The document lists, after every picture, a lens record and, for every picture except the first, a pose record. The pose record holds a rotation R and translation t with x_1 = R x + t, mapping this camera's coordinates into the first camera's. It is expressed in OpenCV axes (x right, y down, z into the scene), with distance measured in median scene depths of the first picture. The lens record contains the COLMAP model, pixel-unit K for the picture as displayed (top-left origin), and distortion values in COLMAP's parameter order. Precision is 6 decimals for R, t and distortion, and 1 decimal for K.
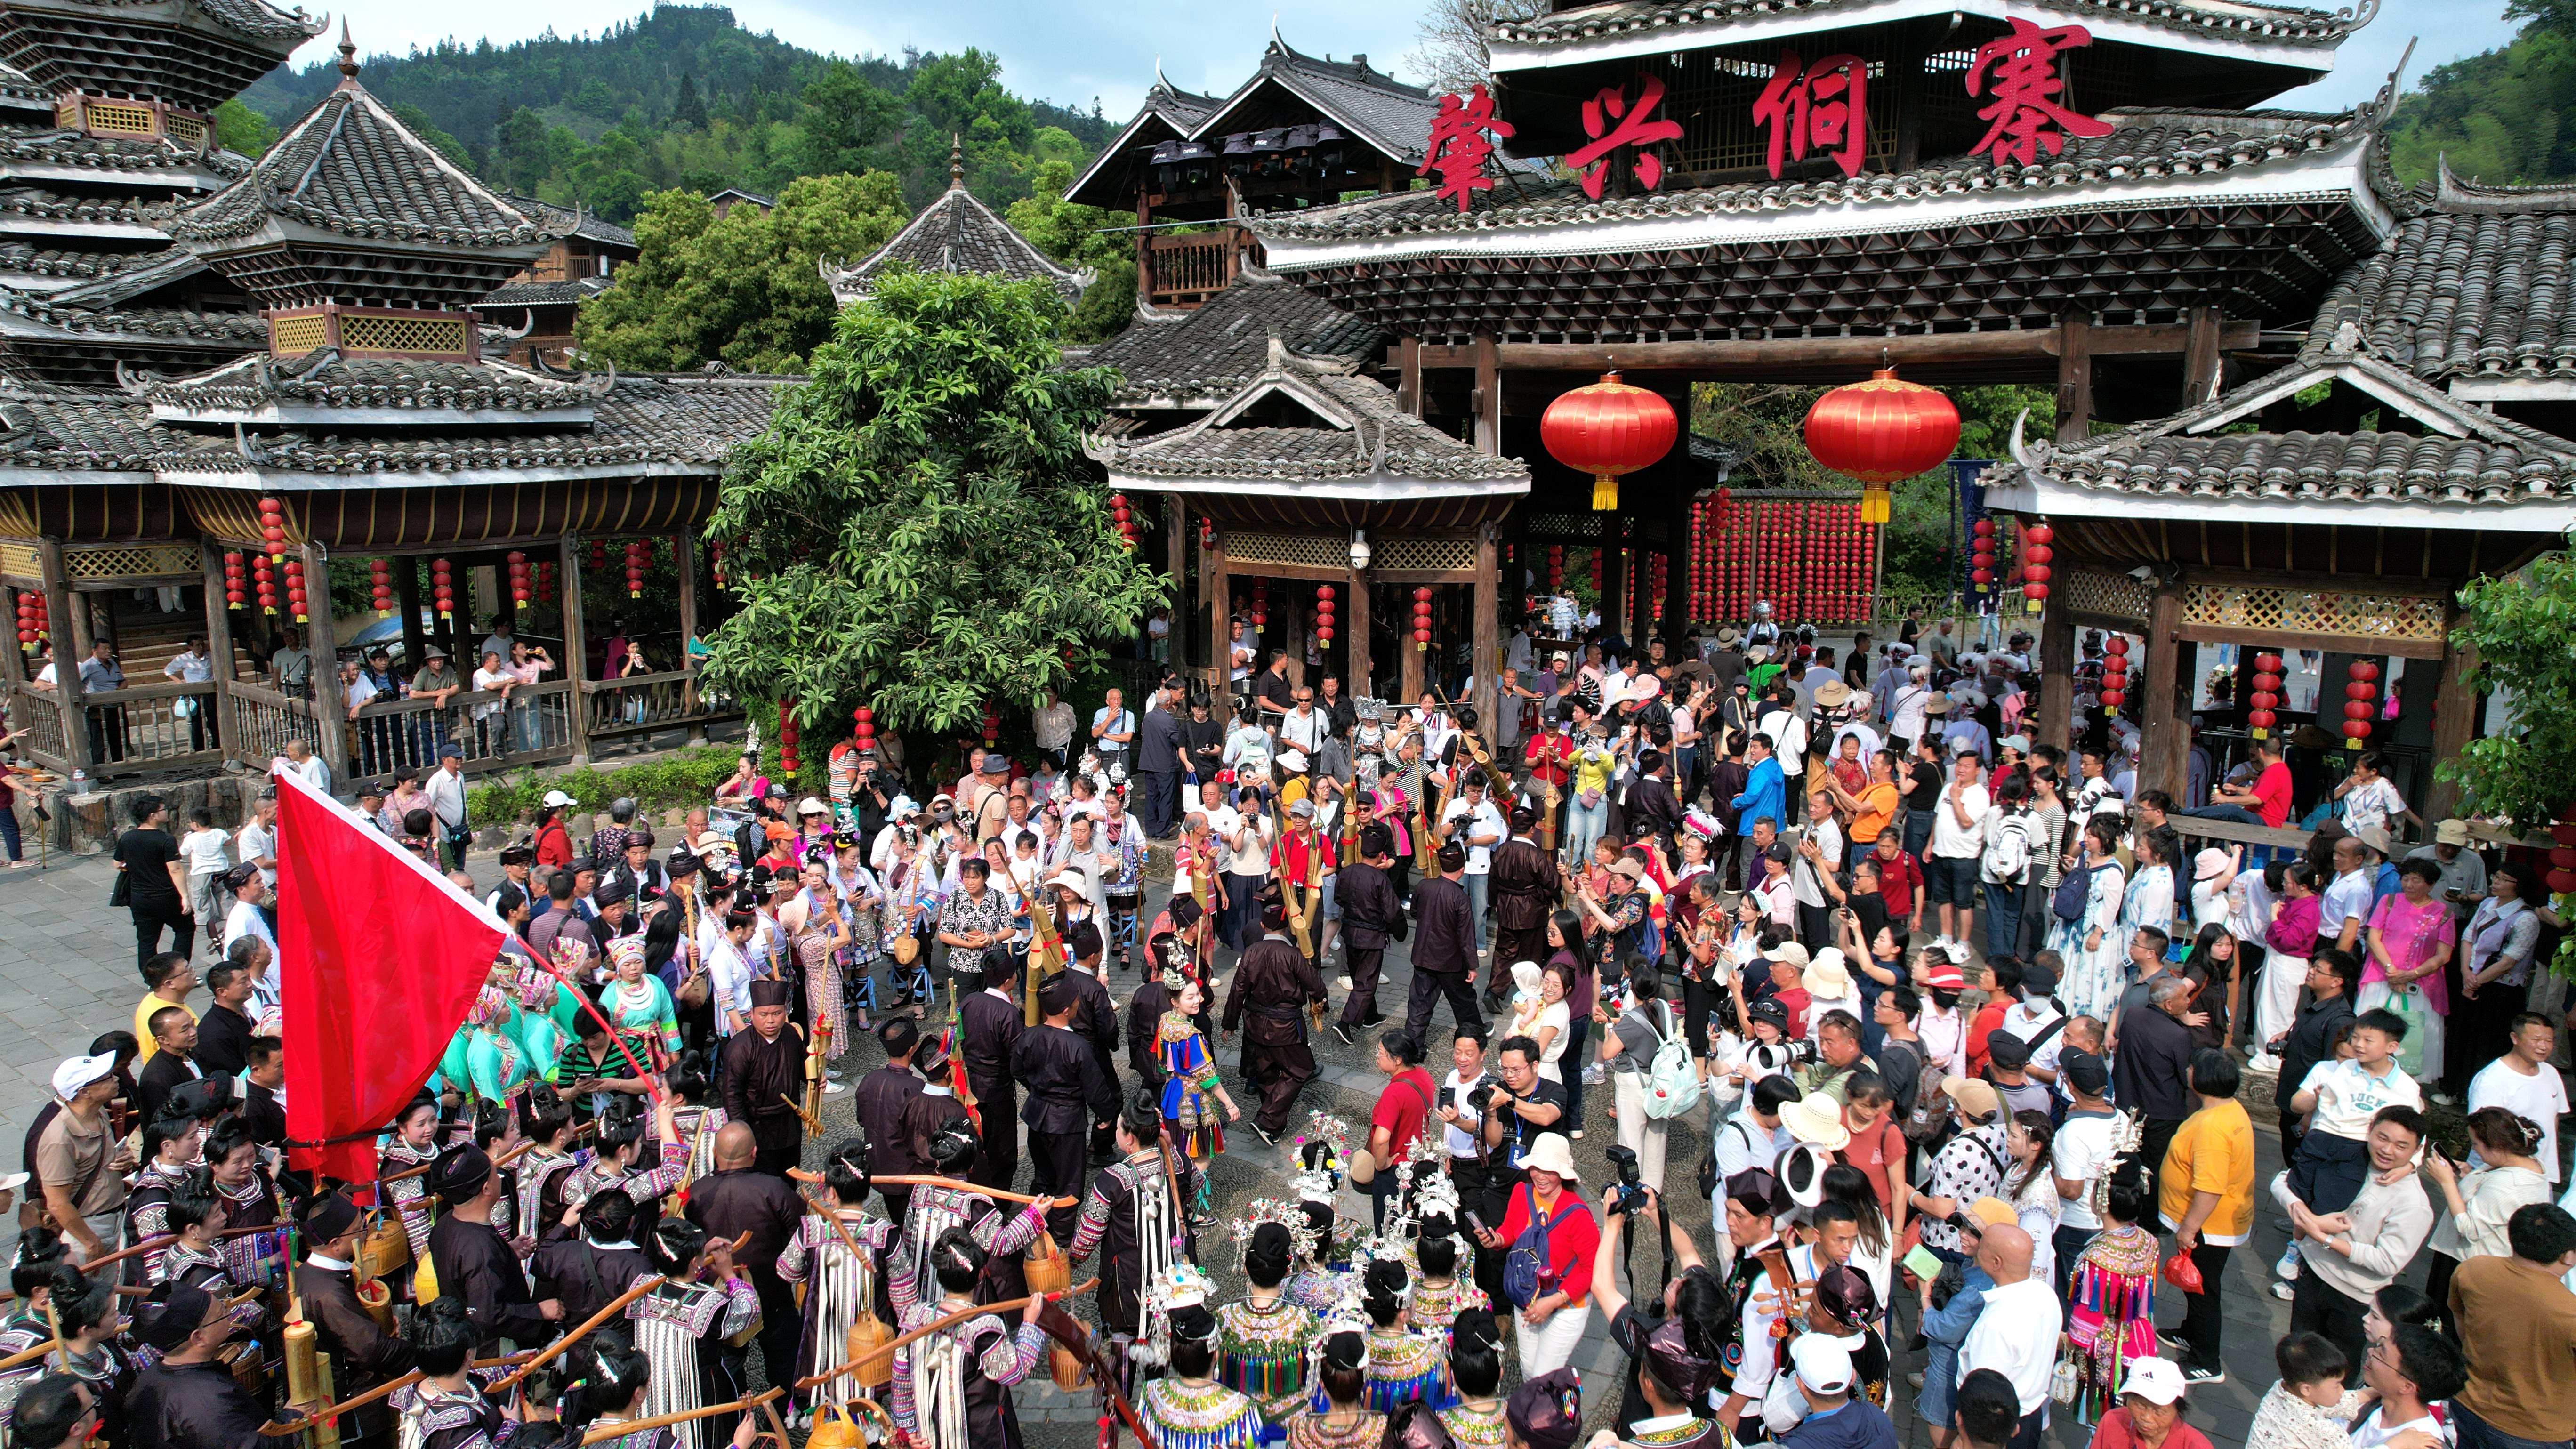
lens RADIAL K [[1669.5, 0, 1284.6], [0, 1669.5, 735.1], [0, 0, 1]] dist [-0.071366, 0.064490]
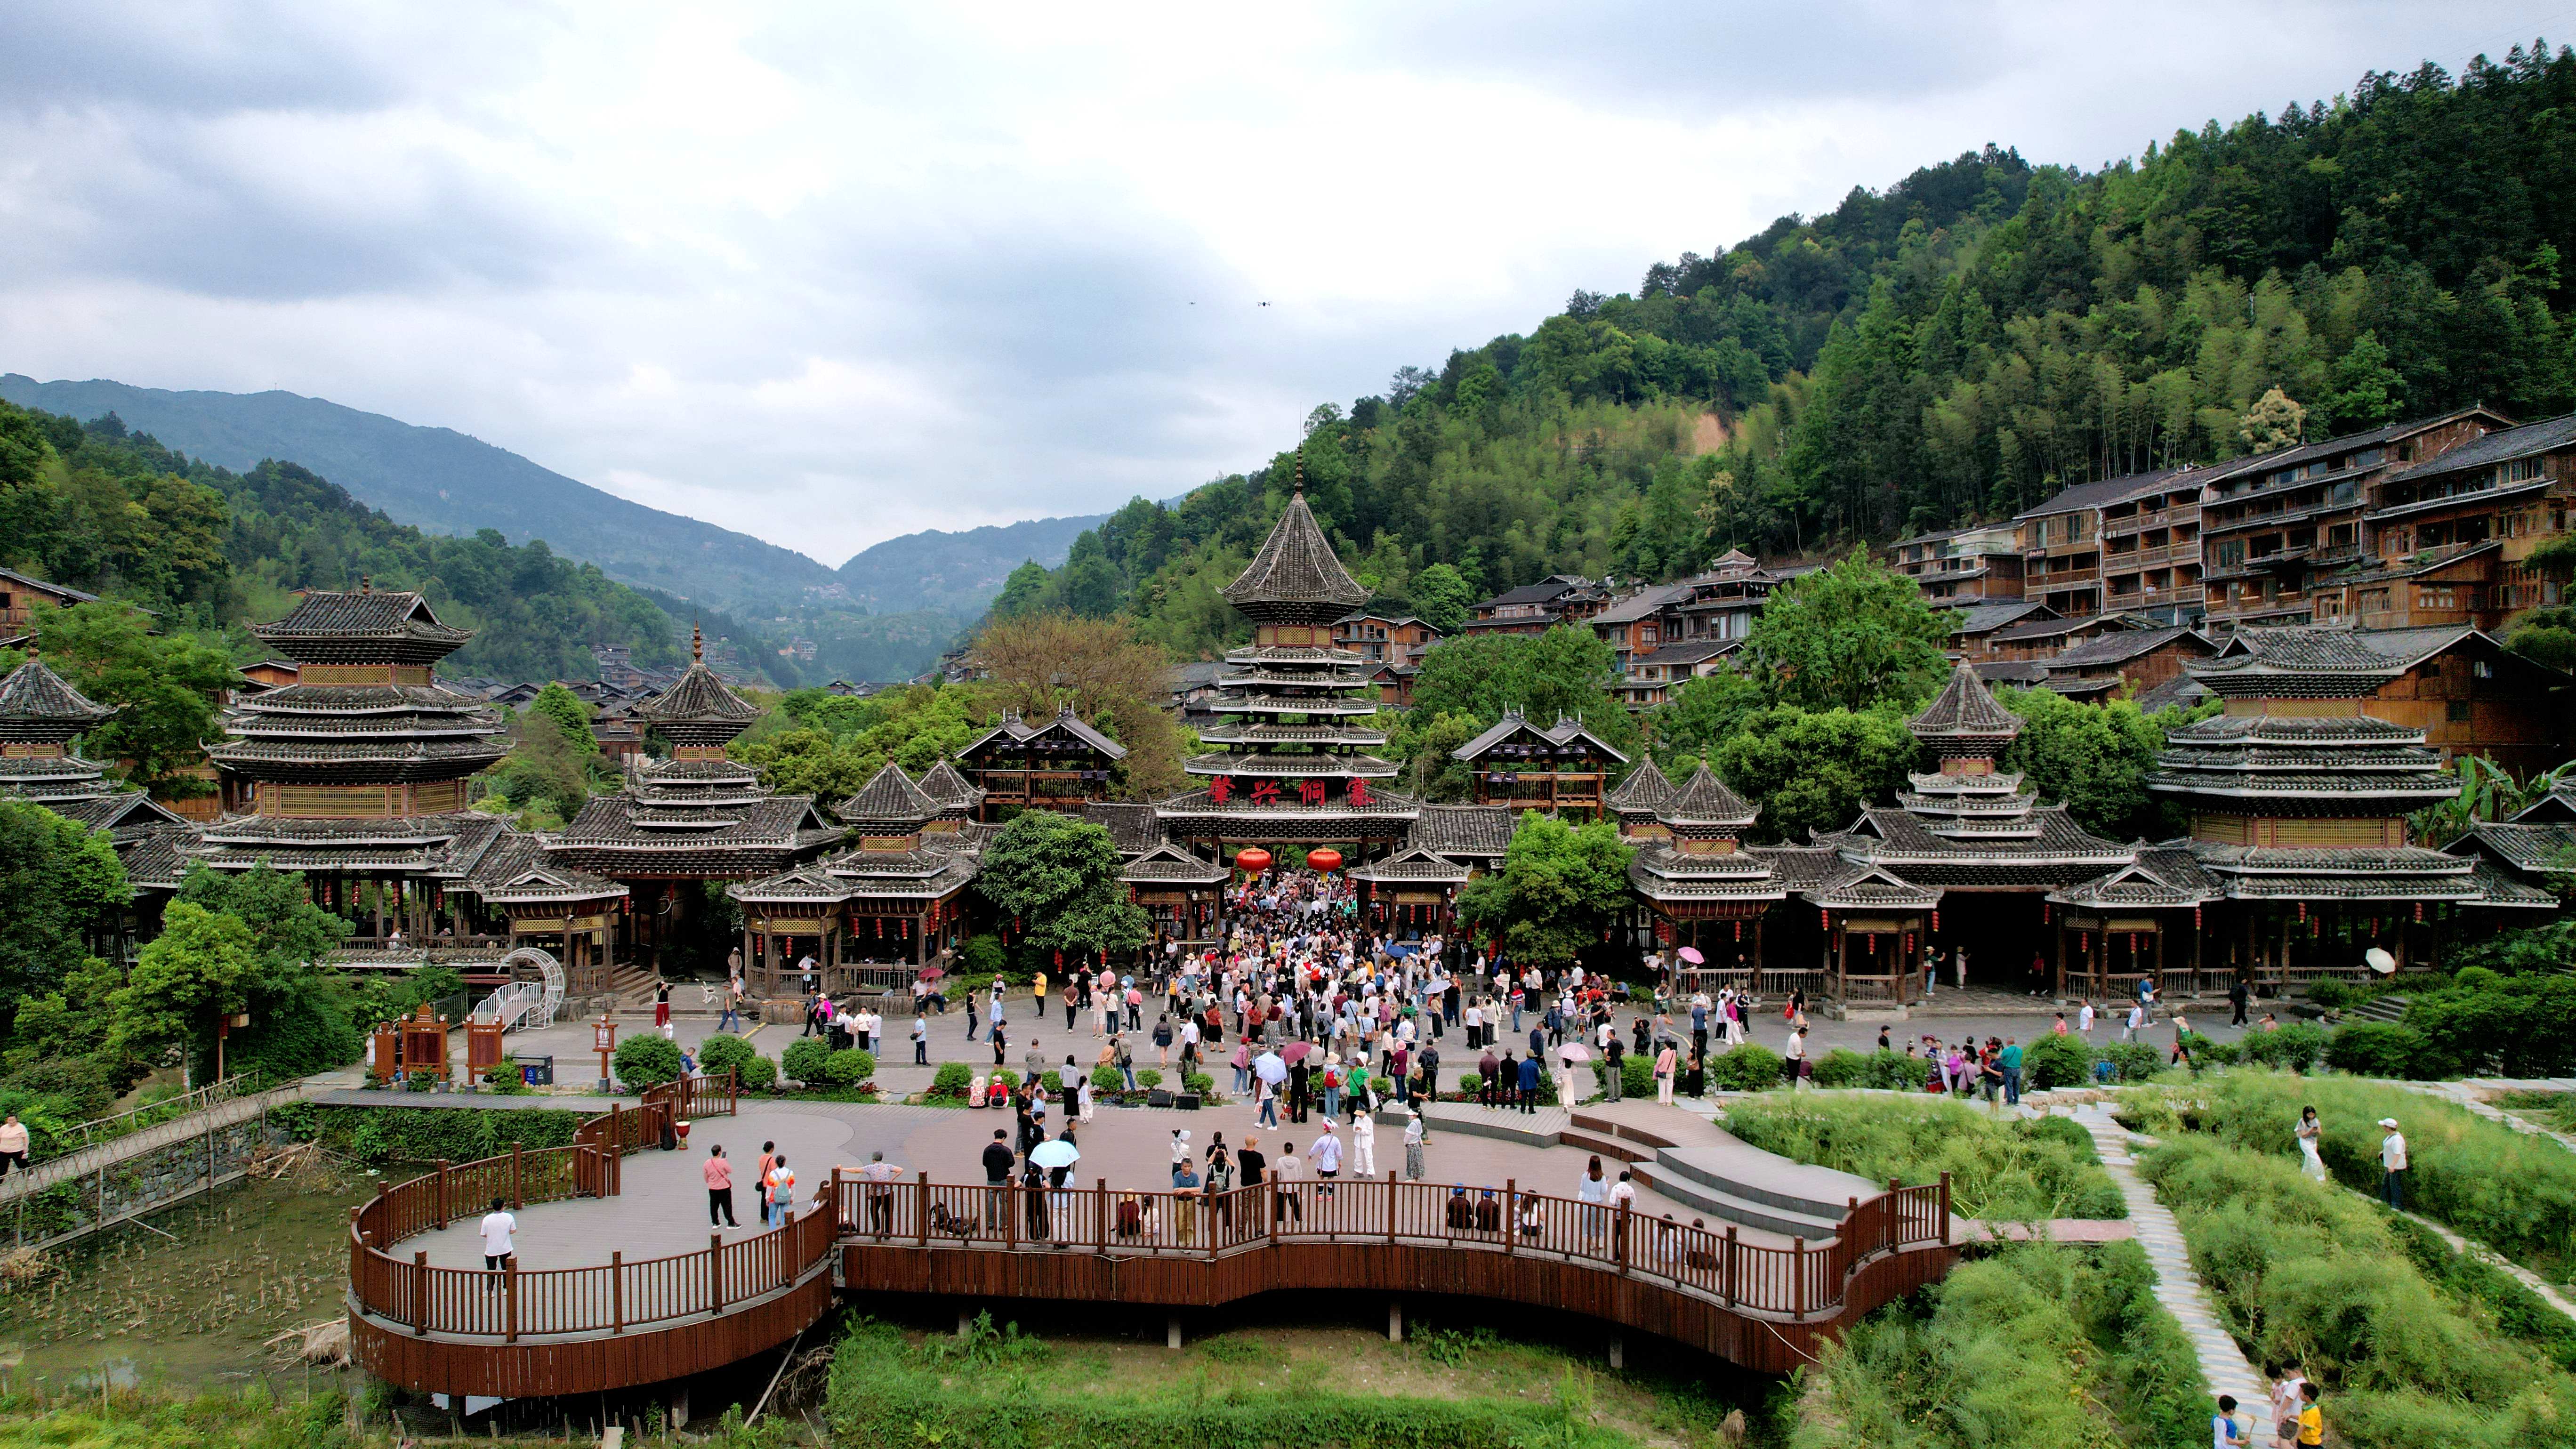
lens RADIAL K [[1669.5, 0, 1274.9], [0, 1669.5, 737.4], [0, 0, 1]] dist [-0.071366, 0.064490]
pose [[0.786692, -0.007395, 0.617302, -2.031890], [0.107408, 0.986317, -0.125066, 0.024368], [-0.607931, 0.164691, 0.776722, -1.969147]]
